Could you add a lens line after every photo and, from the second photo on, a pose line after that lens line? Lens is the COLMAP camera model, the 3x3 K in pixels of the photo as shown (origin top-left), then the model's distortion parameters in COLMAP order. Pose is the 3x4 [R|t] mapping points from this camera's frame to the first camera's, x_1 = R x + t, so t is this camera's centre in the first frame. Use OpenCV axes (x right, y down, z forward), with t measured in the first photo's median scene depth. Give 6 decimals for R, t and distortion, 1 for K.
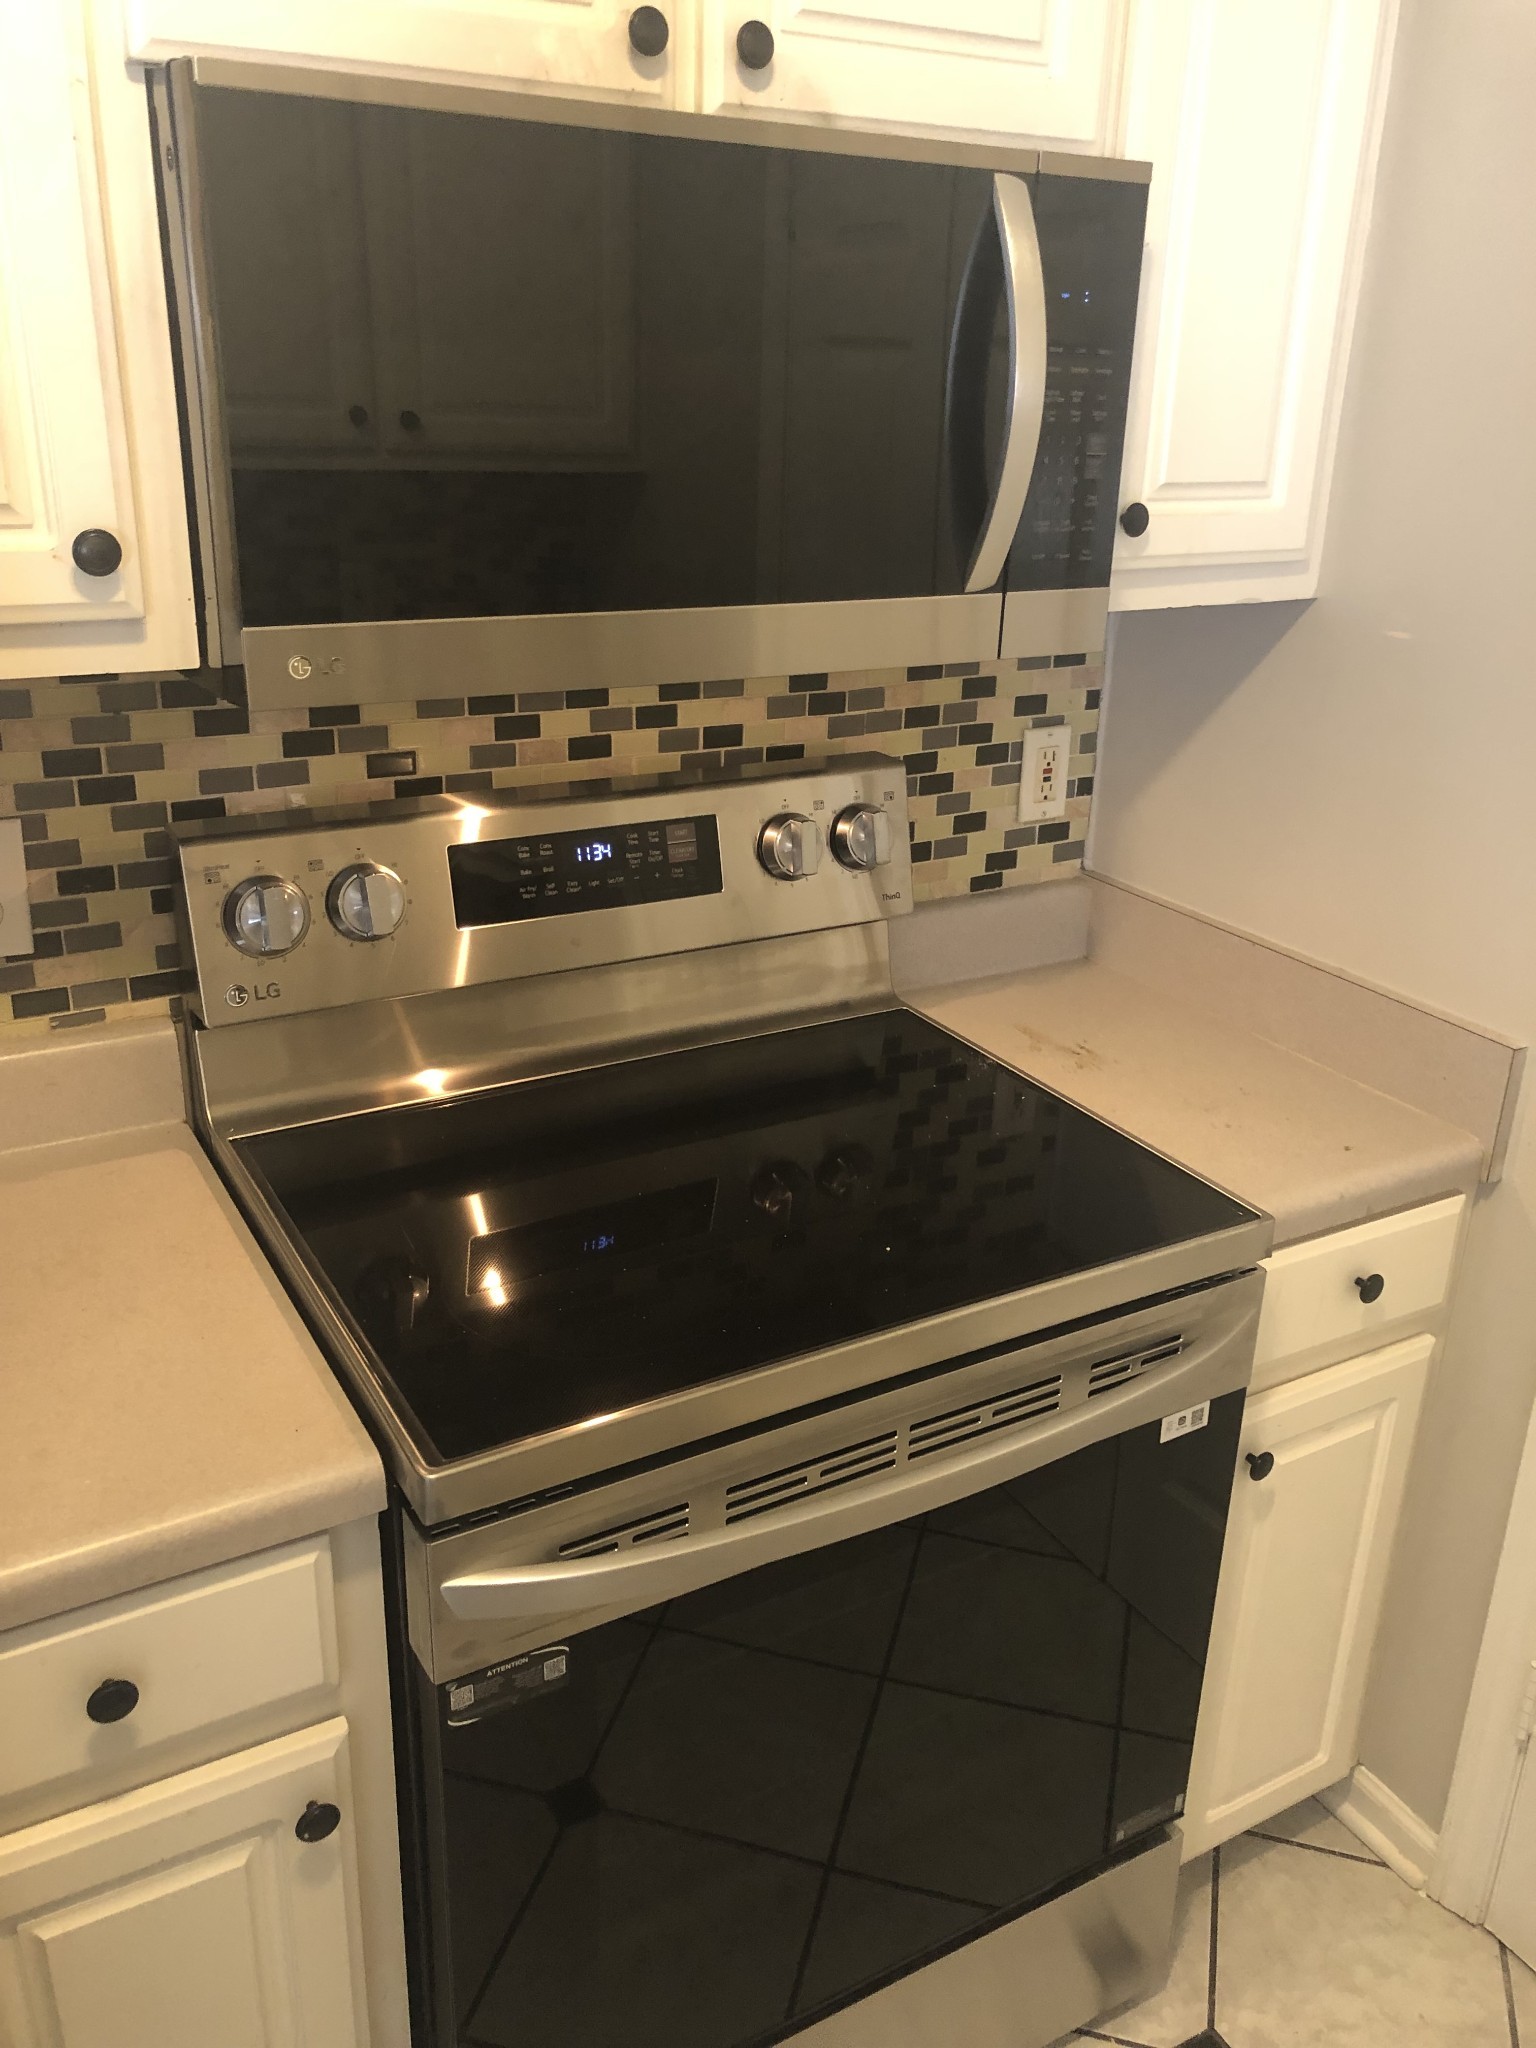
lens RADIAL K [[1677.7, 0, 723.8], [0, 1677.7, 991.0], [0, 0, 1]] dist [-0.005579, -0.003915]
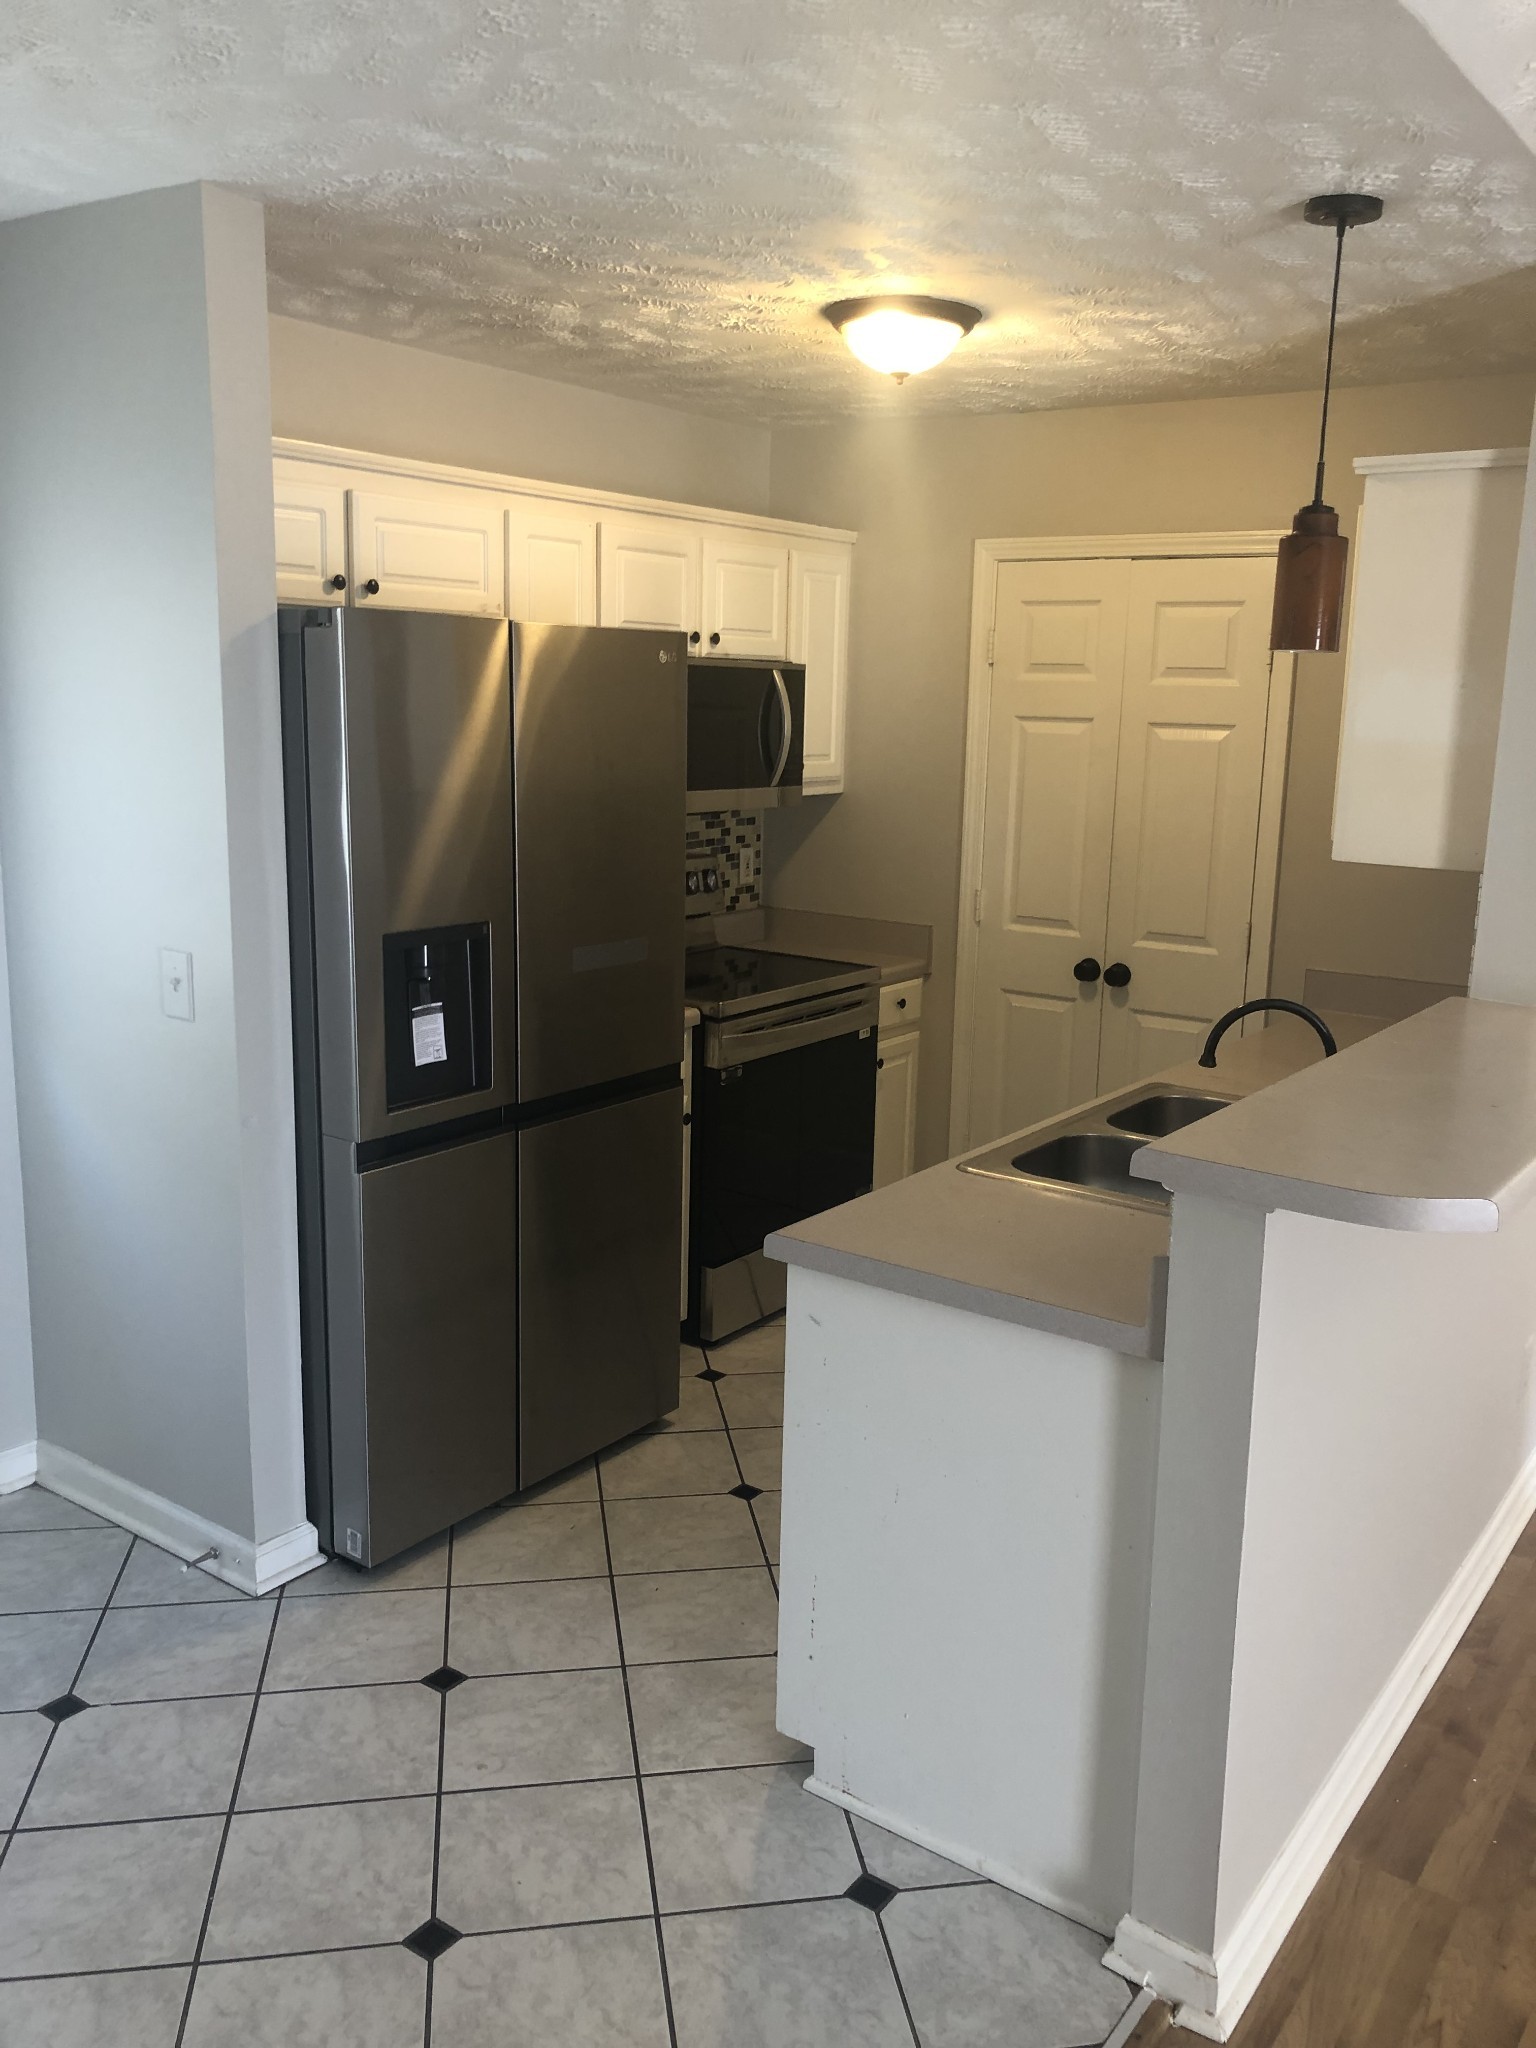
lens RADIAL K [[1677.7, 0, 767.0], [0, 1677.7, 1025.3], [0, 0, 1]] dist [-0.005579, -0.003915]
pose [[0.903405, -0.085770, 0.420123, -0.929537], [0.148332, 0.981810, -0.118523, 0.443780], [-0.402315, 0.169392, 0.899694, -1.365230]]
